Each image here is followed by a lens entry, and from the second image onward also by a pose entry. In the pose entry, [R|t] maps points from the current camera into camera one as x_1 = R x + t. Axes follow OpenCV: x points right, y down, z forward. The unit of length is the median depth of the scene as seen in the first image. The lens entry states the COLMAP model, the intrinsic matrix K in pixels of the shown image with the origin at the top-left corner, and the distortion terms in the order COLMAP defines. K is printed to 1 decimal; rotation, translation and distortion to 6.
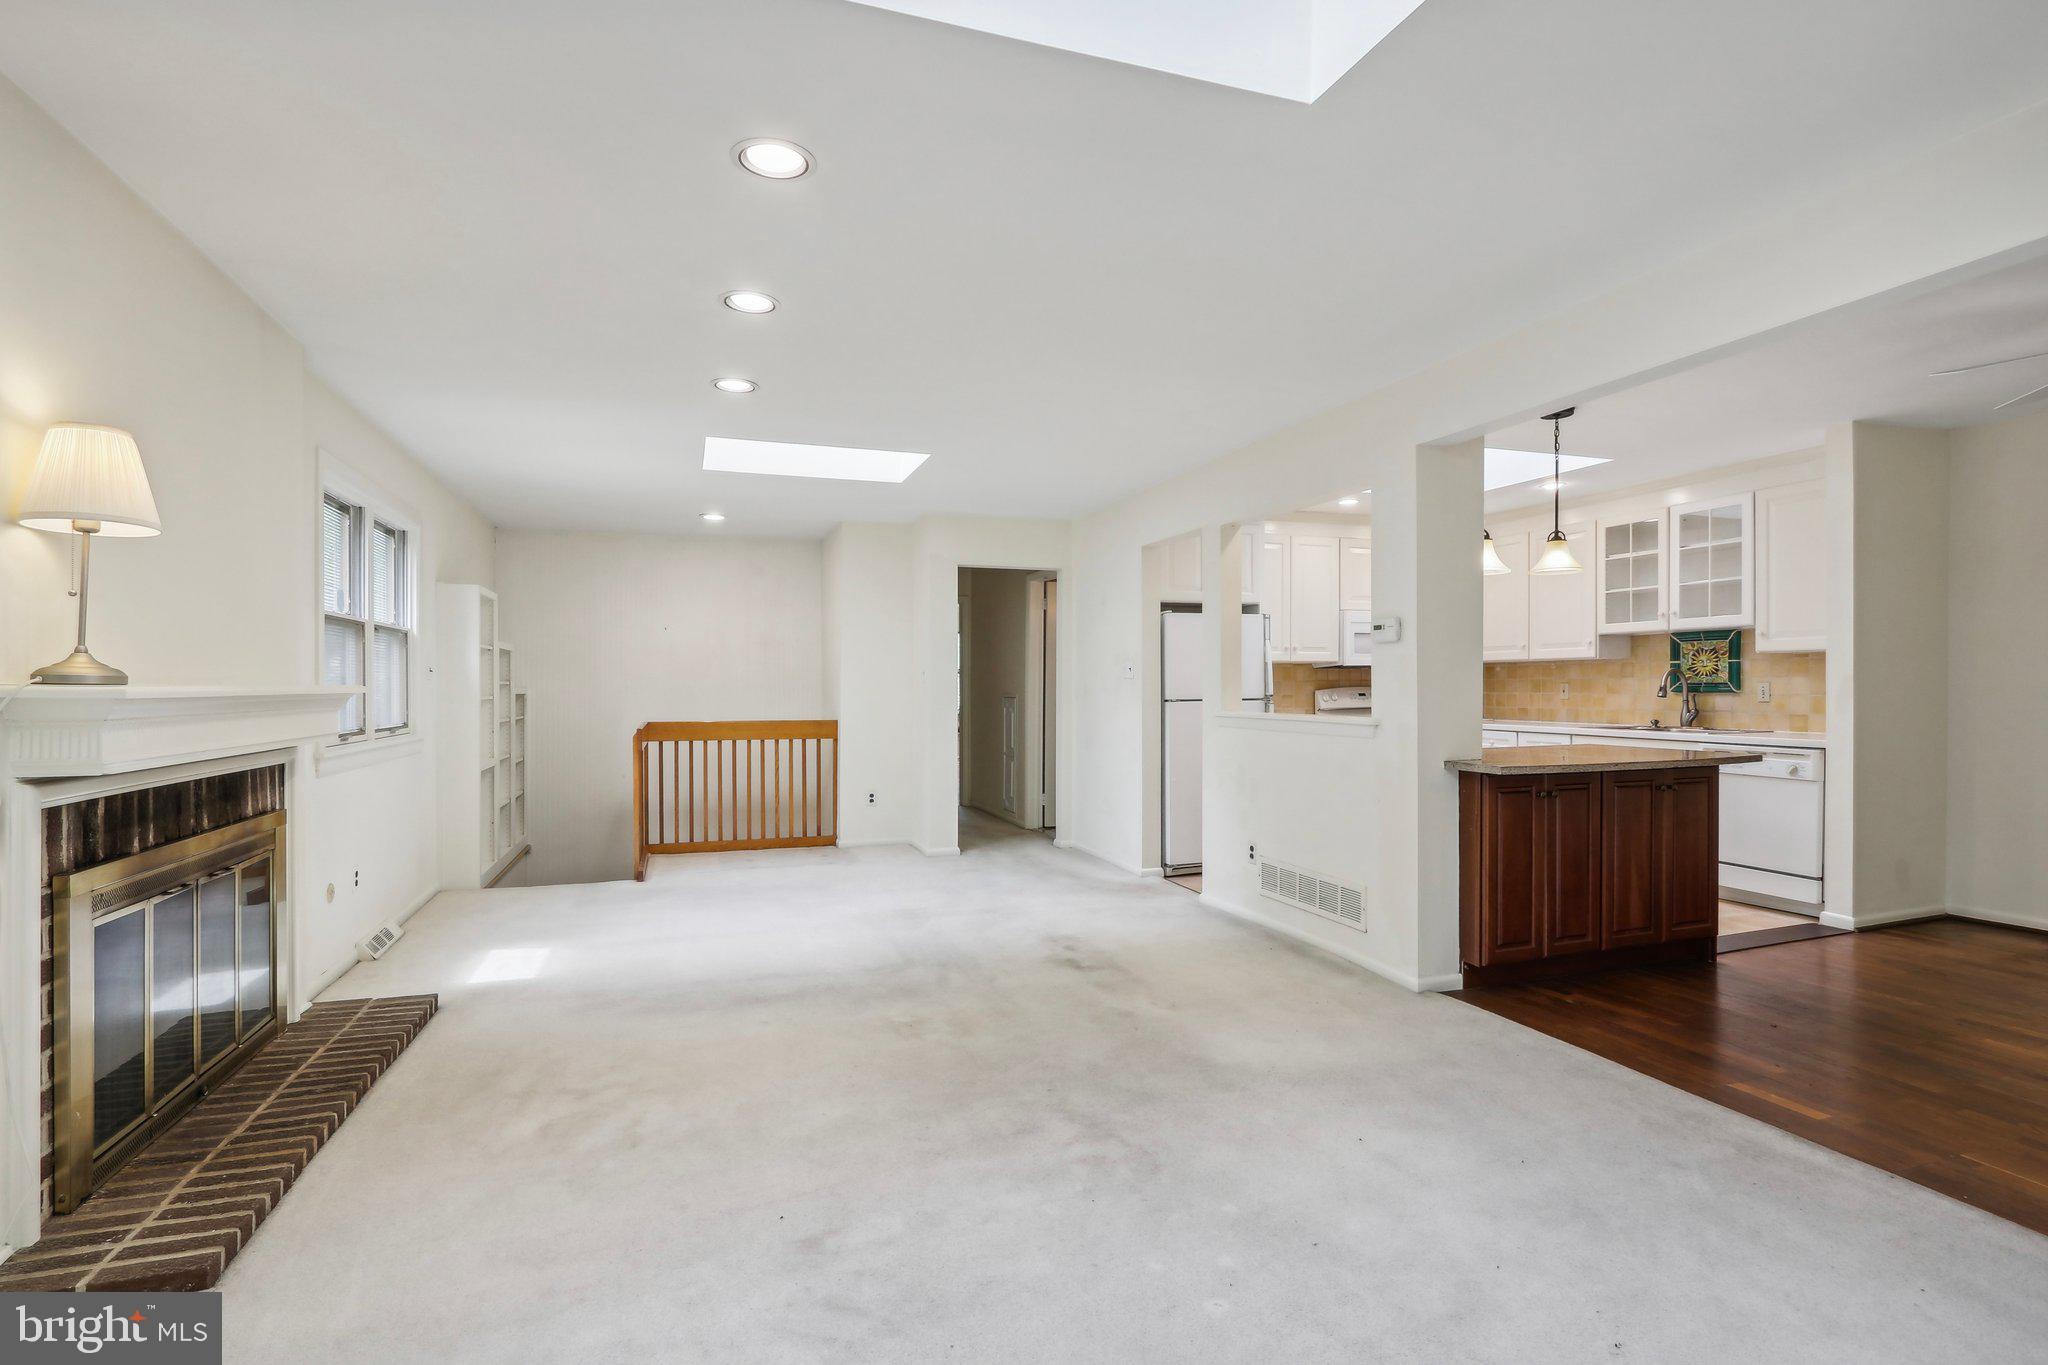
lens RADIAL K [[969.5, 0, 1003.6], [0, 969.5, 690.5], [0, 0, 1]] dist [-0.014516, -0.000078]
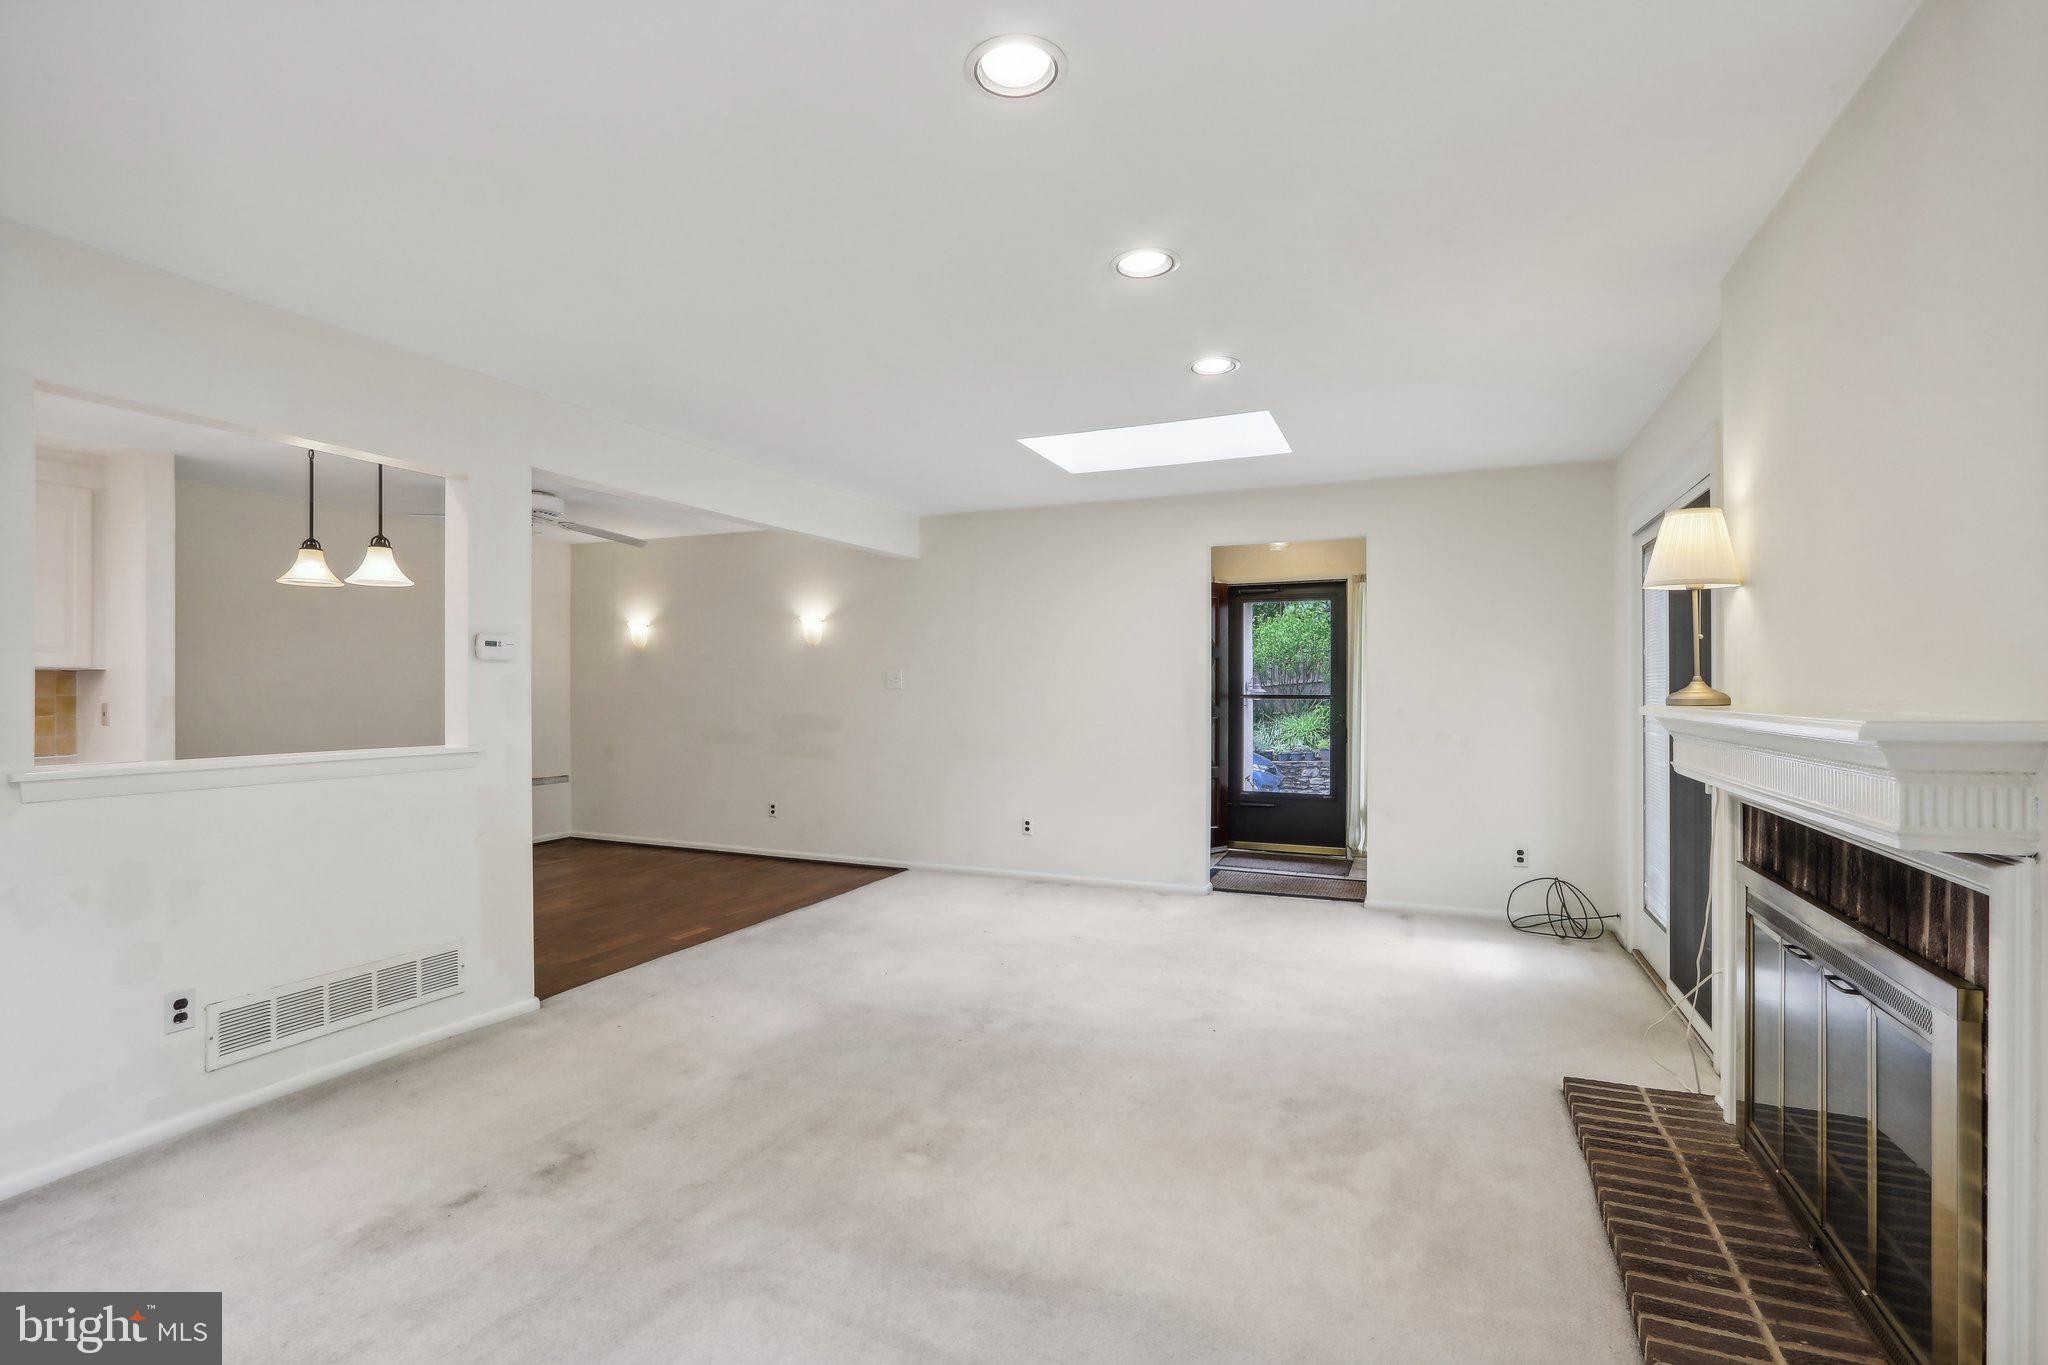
lens RADIAL K [[948.8, 0, 1011.1], [0, 948.8, 684.2], [0, 0, 1]] dist [-0.012236, 0.000552]
pose [[-0.741598, 0.006705, 0.670811, -0.388708], [0.007227, 0.999972, -0.002006, -0.015281], [-0.670806, 0.003360, -0.741625, 0.892338]]
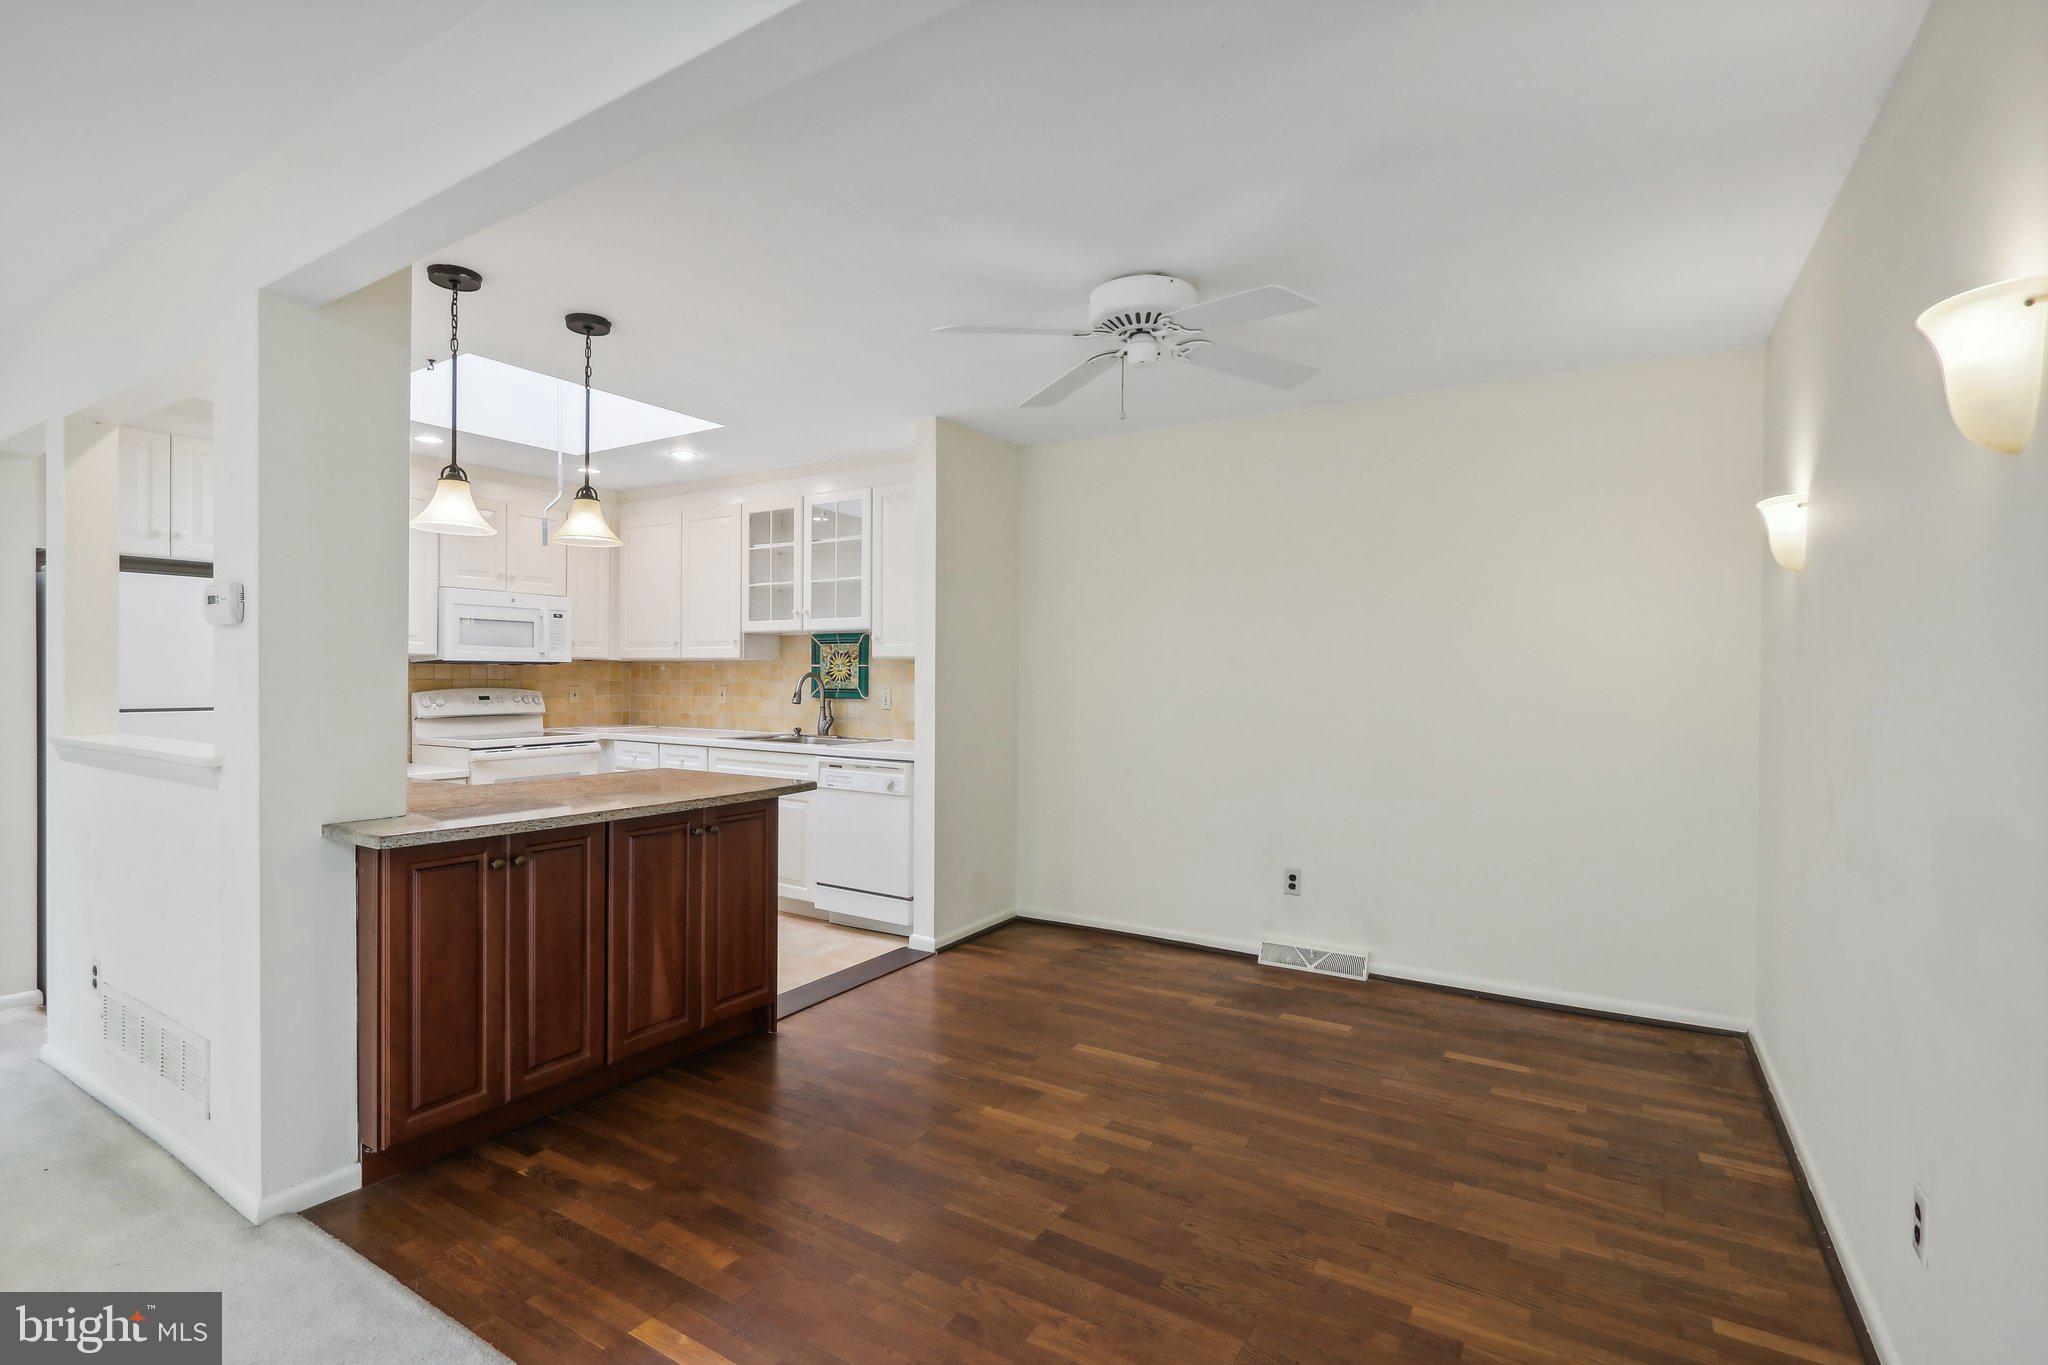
lens RADIAL K [[948.8, 0, 1011.1], [0, 948.8, 684.2], [0, 0, 1]] dist [-0.012236, 0.000552]
pose [[0.774031, 0.007730, 0.633100, 0.270341], [-0.009364, 0.999956, -0.000761, -0.012828], [-0.633078, -0.005339, 0.774069, 0.172446]]
